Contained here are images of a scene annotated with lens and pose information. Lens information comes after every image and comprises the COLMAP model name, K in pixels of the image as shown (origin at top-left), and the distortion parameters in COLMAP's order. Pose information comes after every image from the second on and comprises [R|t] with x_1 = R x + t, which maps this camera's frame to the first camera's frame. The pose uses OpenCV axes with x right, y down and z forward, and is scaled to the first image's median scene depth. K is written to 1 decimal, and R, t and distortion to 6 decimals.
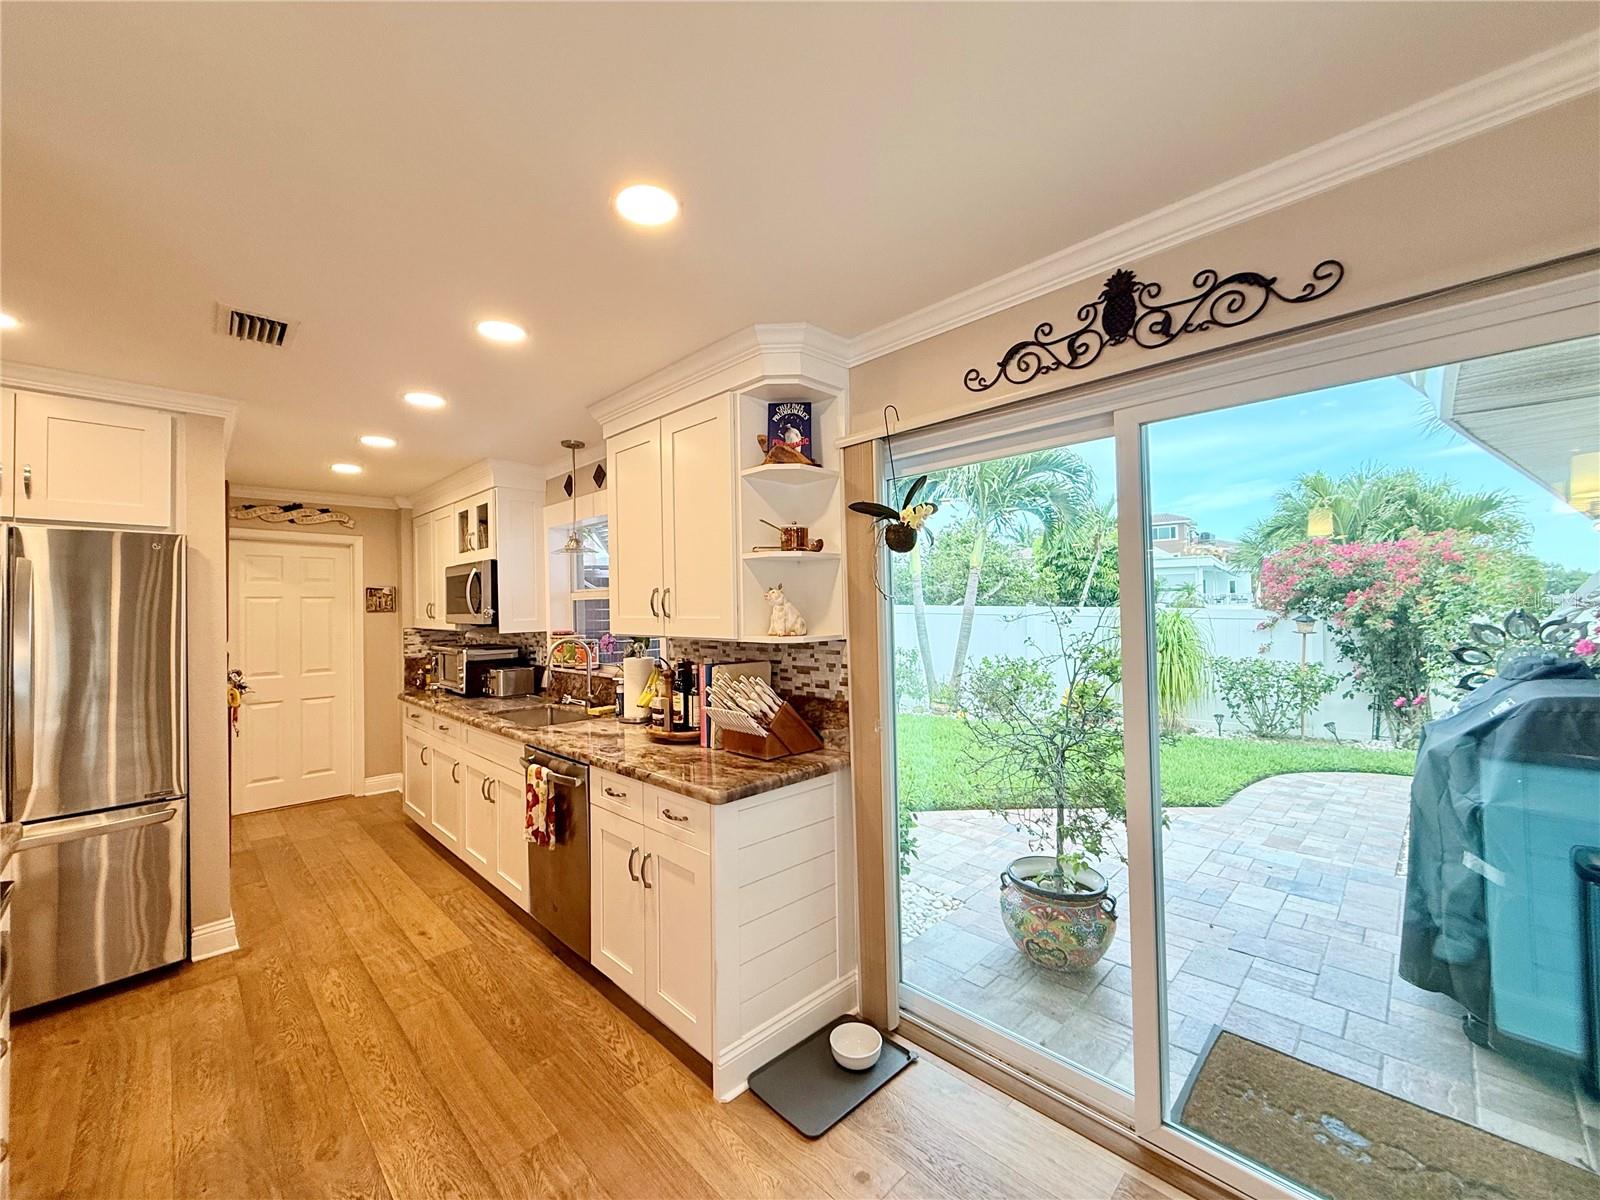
lens RADIAL K [[637.6, 0, 797.2], [0, 637.6, 597.4], [0, 0, 1]] dist [0.001498, 0.000514]
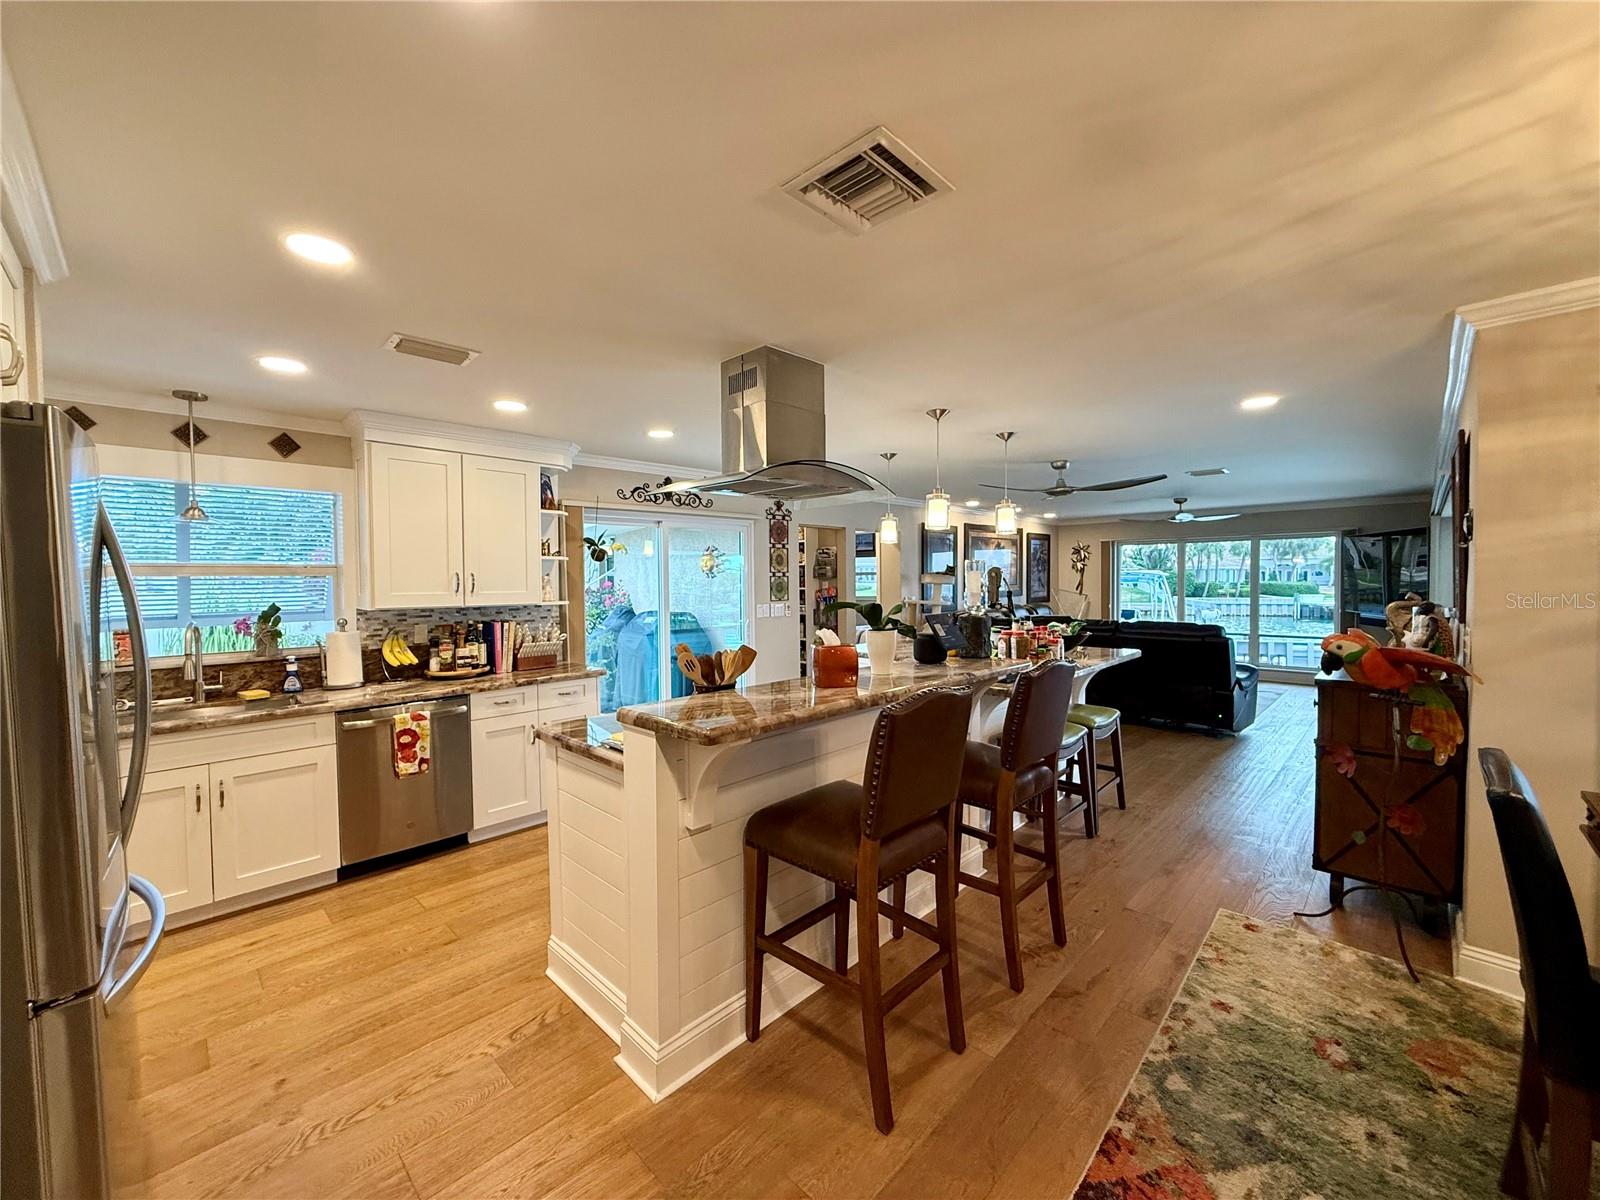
lens RADIAL K [[635.0, 0, 796.3], [0, 635.0, 599.1], [0, 0, 1]] dist [-0.000879, 0.000199]
pose [[-0.013241, -0.012140, 0.999839, -1.938129], [-0.002067, 0.999924, 0.012113, 0.031550], [-0.999910, -0.001906, -0.013265, 0.311797]]
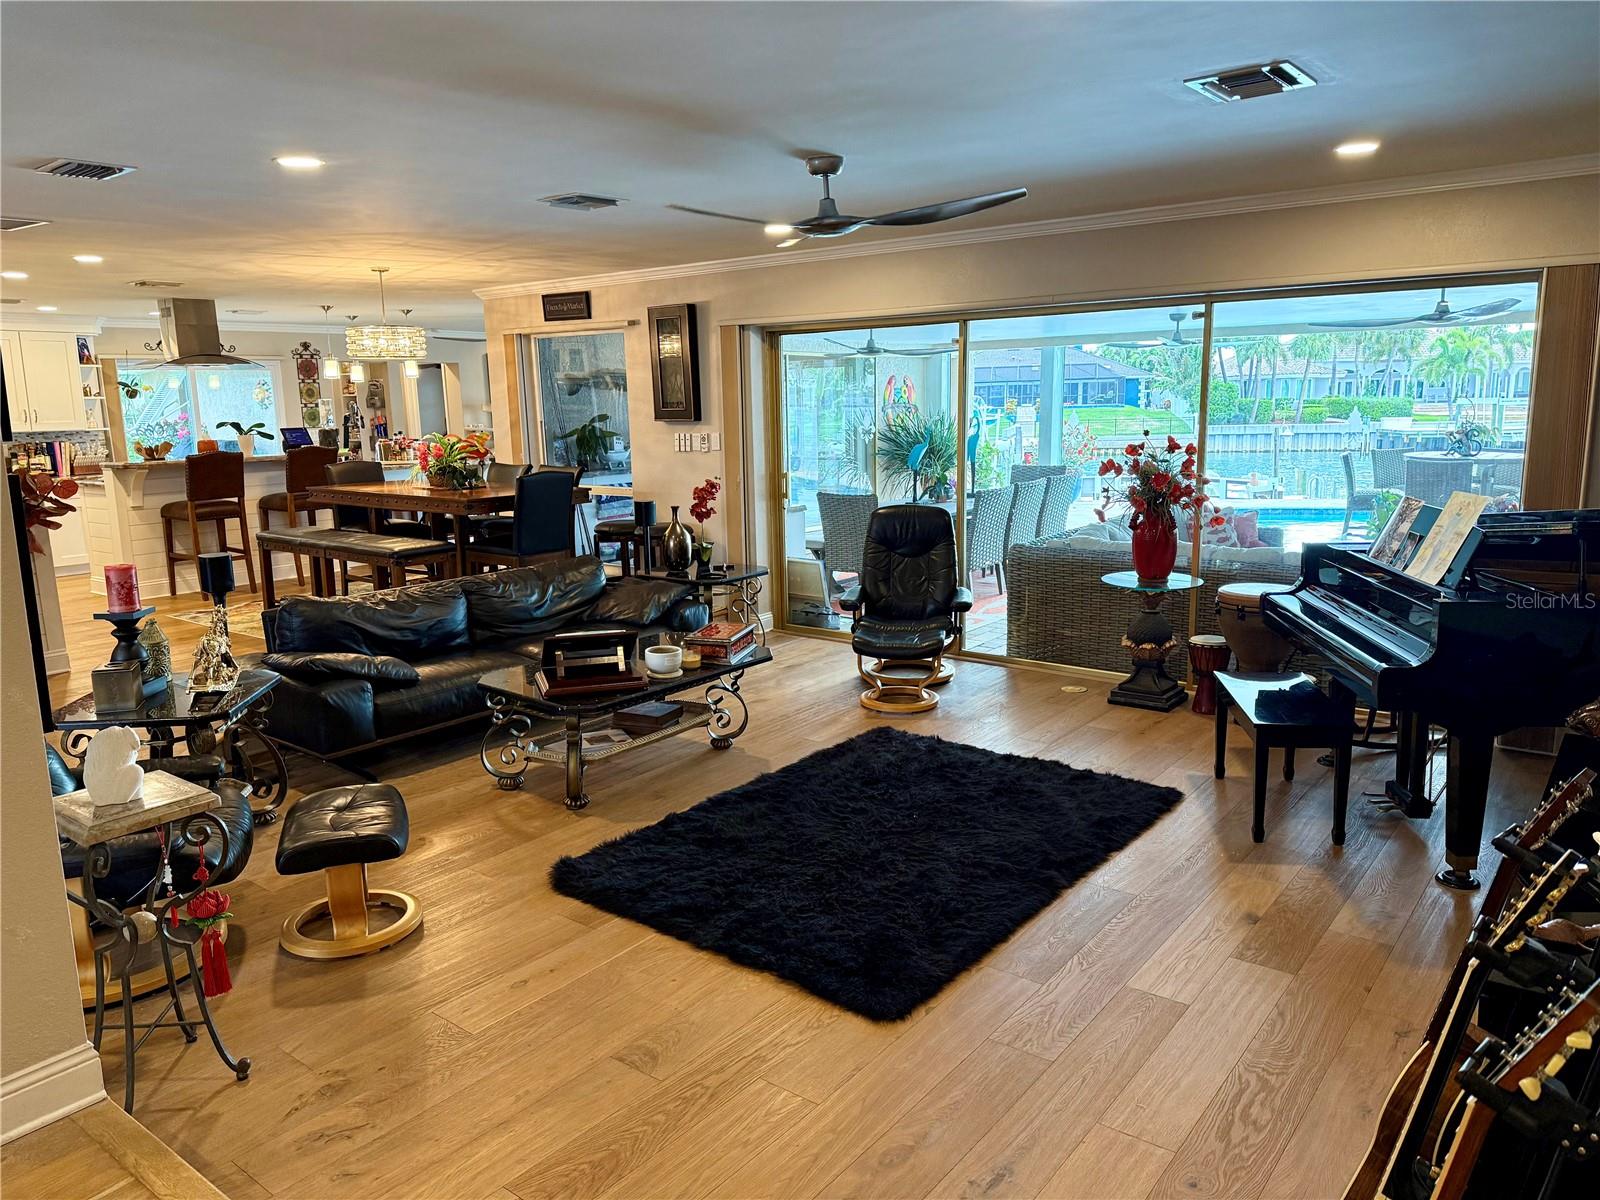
lens RADIAL K [[1123.4, 0, 810.1], [0, 1123.4, 599.7], [0, 0, 1]] dist [0.091724, -0.124939]
pose [[-0.139151, -0.155000, 0.978065, -5.475342], [0.005816, 0.987529, 0.157327, 0.038456], [-0.990254, 0.027580, -0.136514, -1.382983]]
